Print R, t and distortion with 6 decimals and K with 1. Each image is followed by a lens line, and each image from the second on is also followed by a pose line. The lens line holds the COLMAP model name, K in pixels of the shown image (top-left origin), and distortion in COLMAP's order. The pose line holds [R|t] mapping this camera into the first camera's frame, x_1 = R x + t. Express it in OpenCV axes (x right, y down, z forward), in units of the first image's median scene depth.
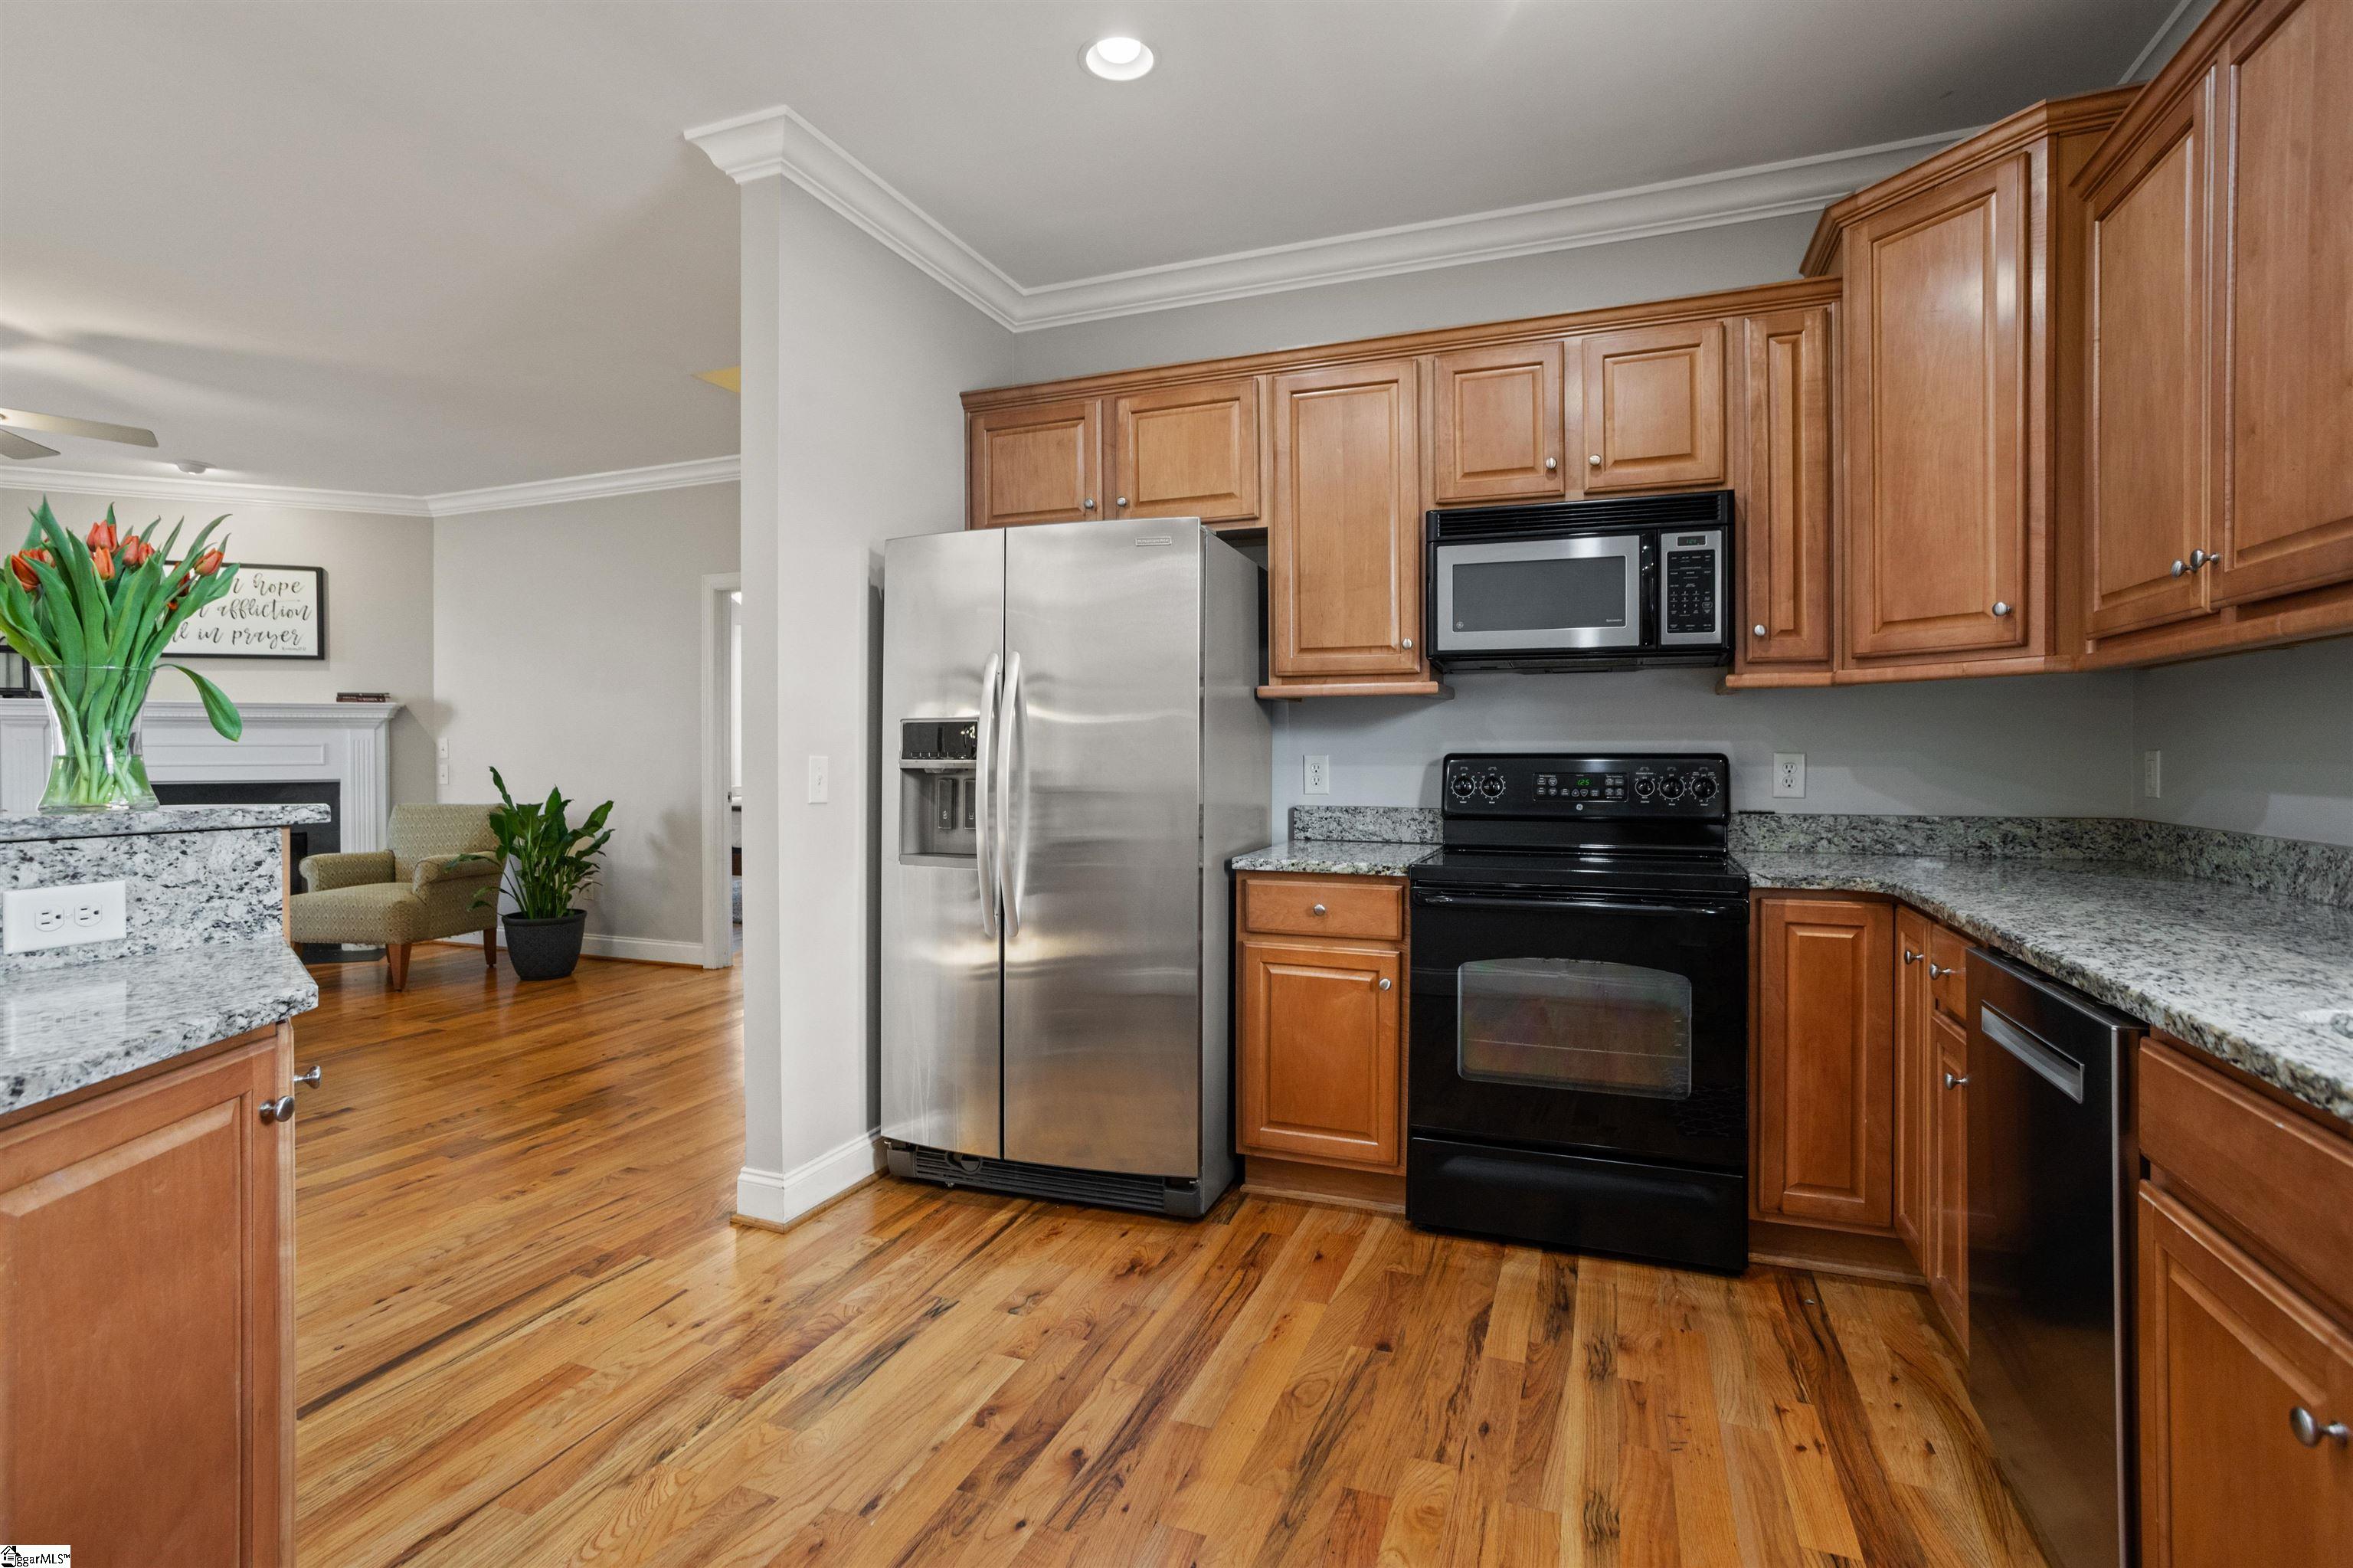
lens RADIAL K [[1145.6, 0, 1166.5], [0, 1145.6, 751.7], [0, 0, 1]] dist [-0.013969, 0.003872]
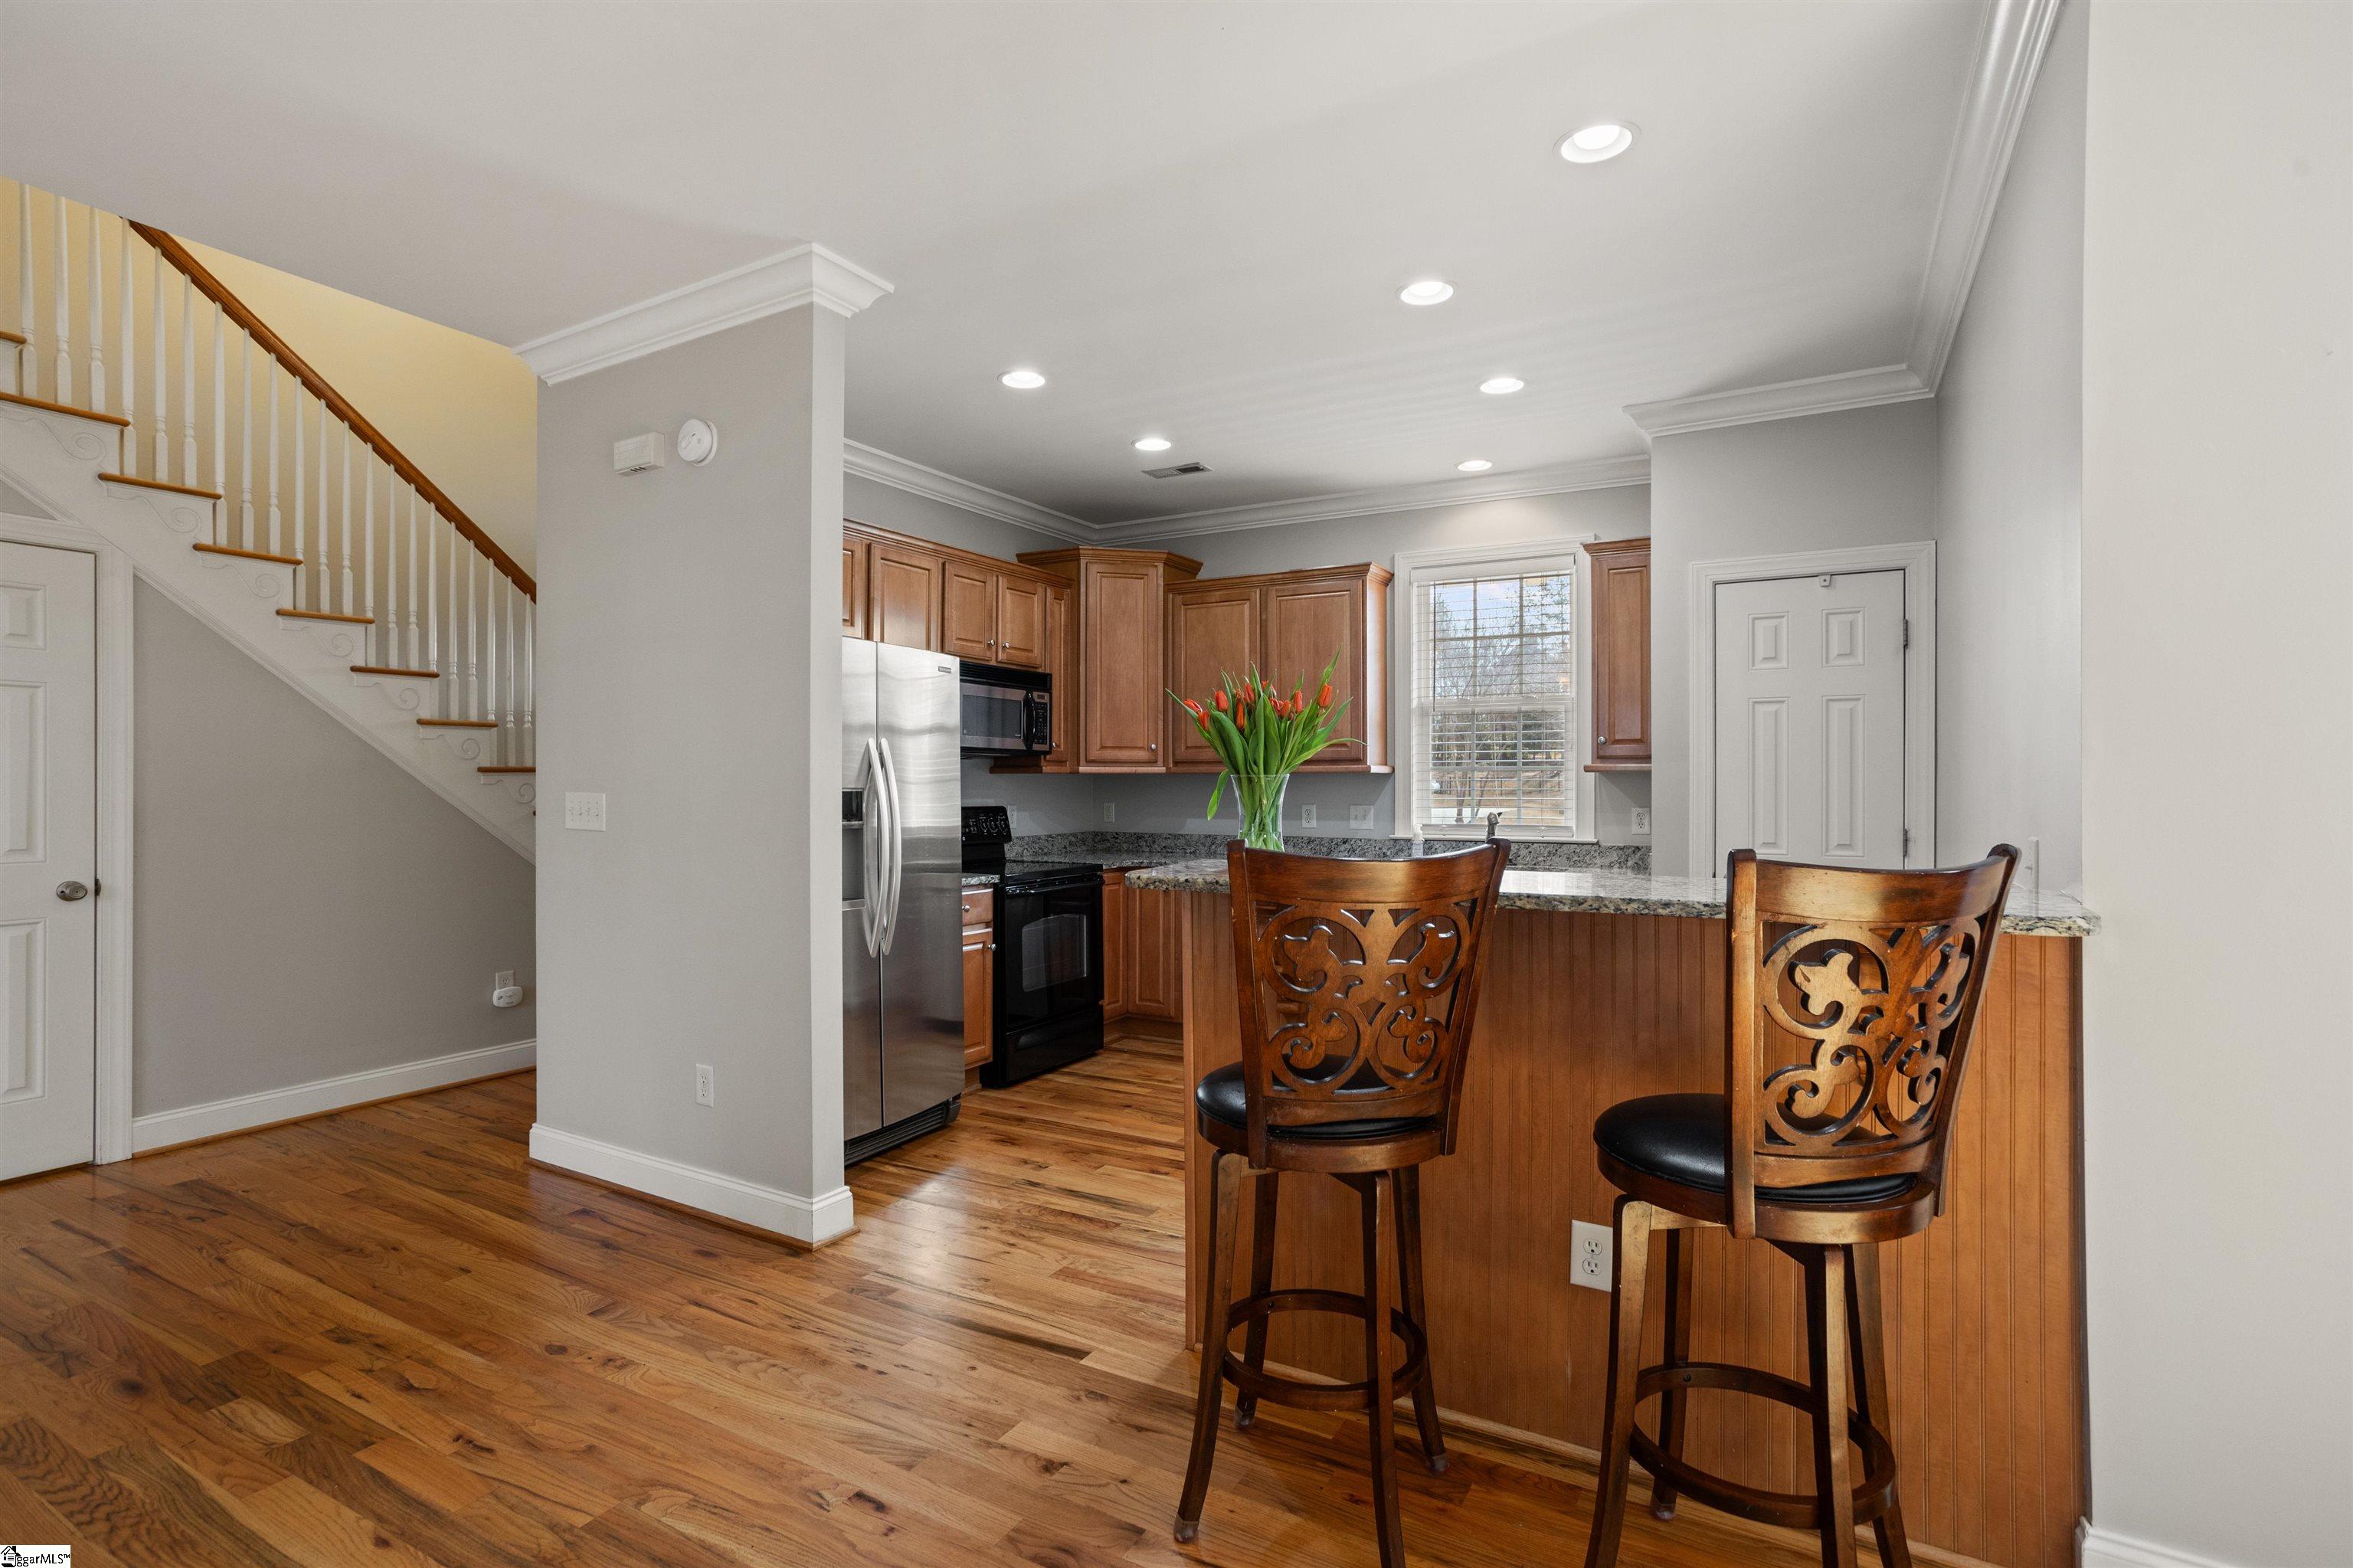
lens RADIAL K [[1145.6, 0, 1161.0], [0, 1145.6, 793.3], [0, 0, 1]] dist [-0.013969, 0.003872]
pose [[0.135045, -0.003891, 0.990832, -1.567825], [-0.001154, 0.999991, 0.004084, -0.031777], [-0.990839, -0.001694, 0.135040, 0.586606]]
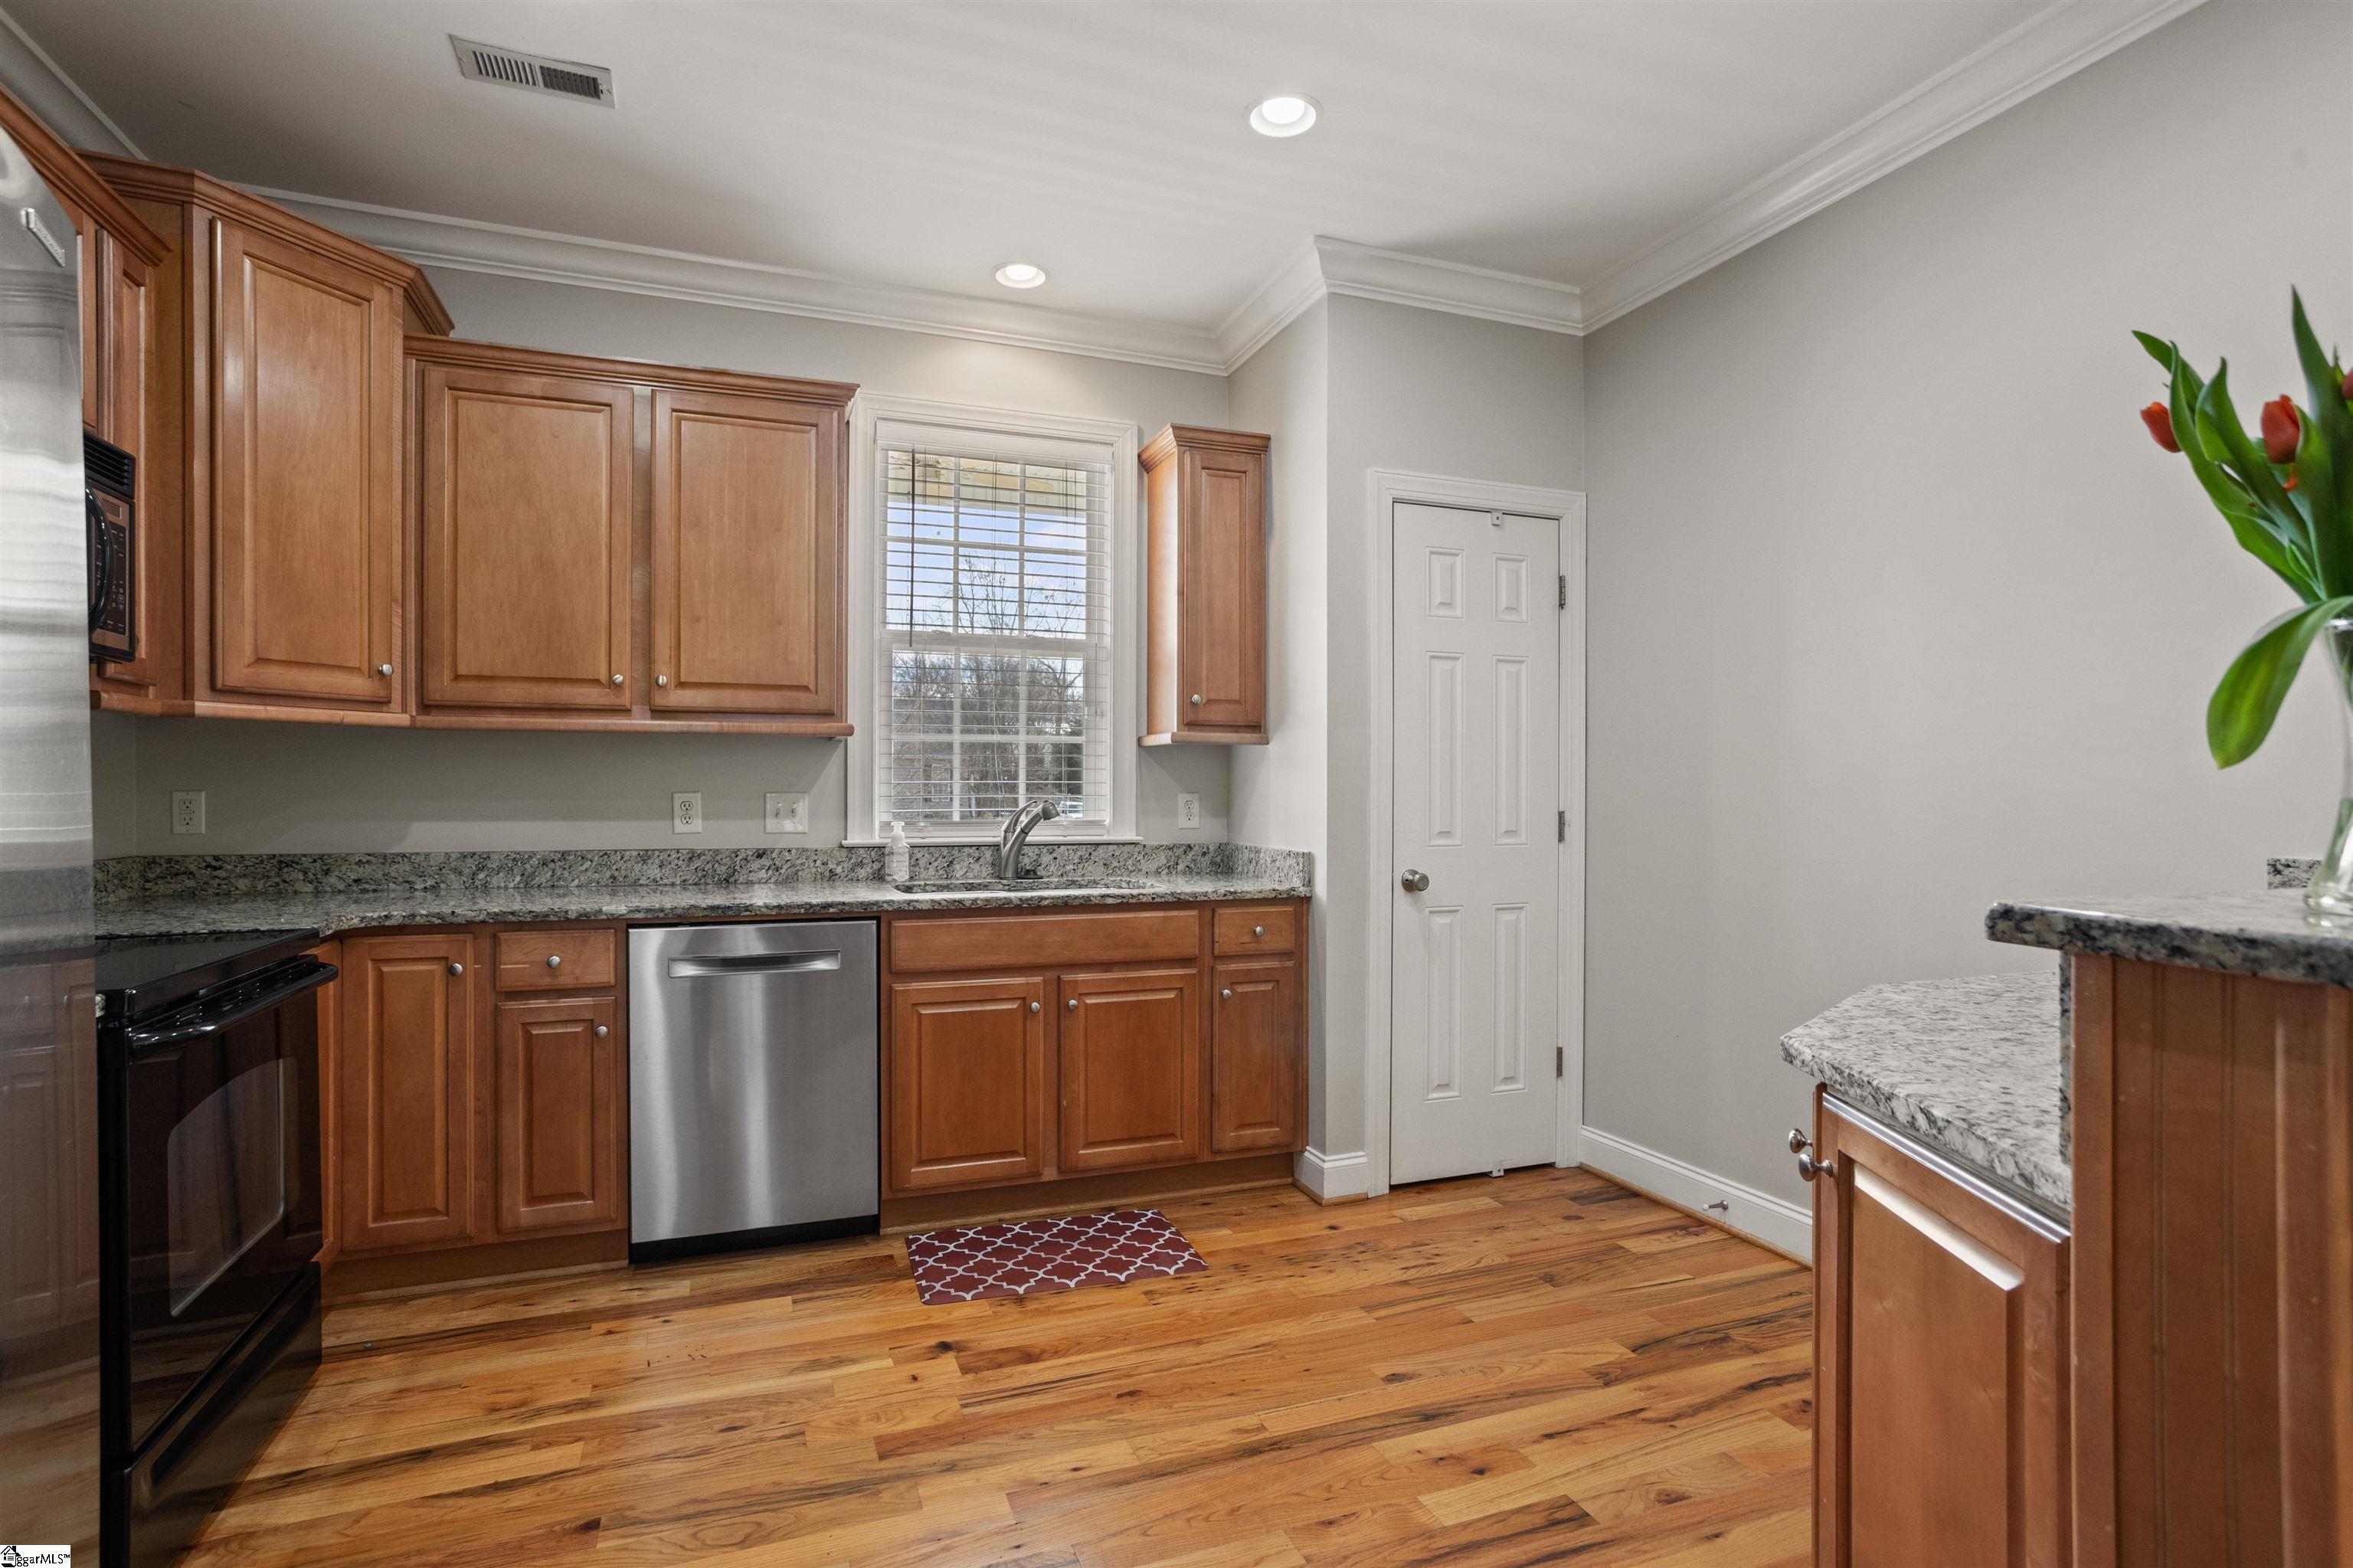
lens RADIAL K [[1145.6, 0, 1143.2], [0, 1145.6, 794.1], [0, 0, 1]] dist [-0.013969, 0.003872]
pose [[-0.669082, 0.000184, 0.743189, -0.588107], [-0.000414, 1.000000, -0.000620, 0.001833], [-0.743189, -0.000722, -0.669082, 1.090989]]
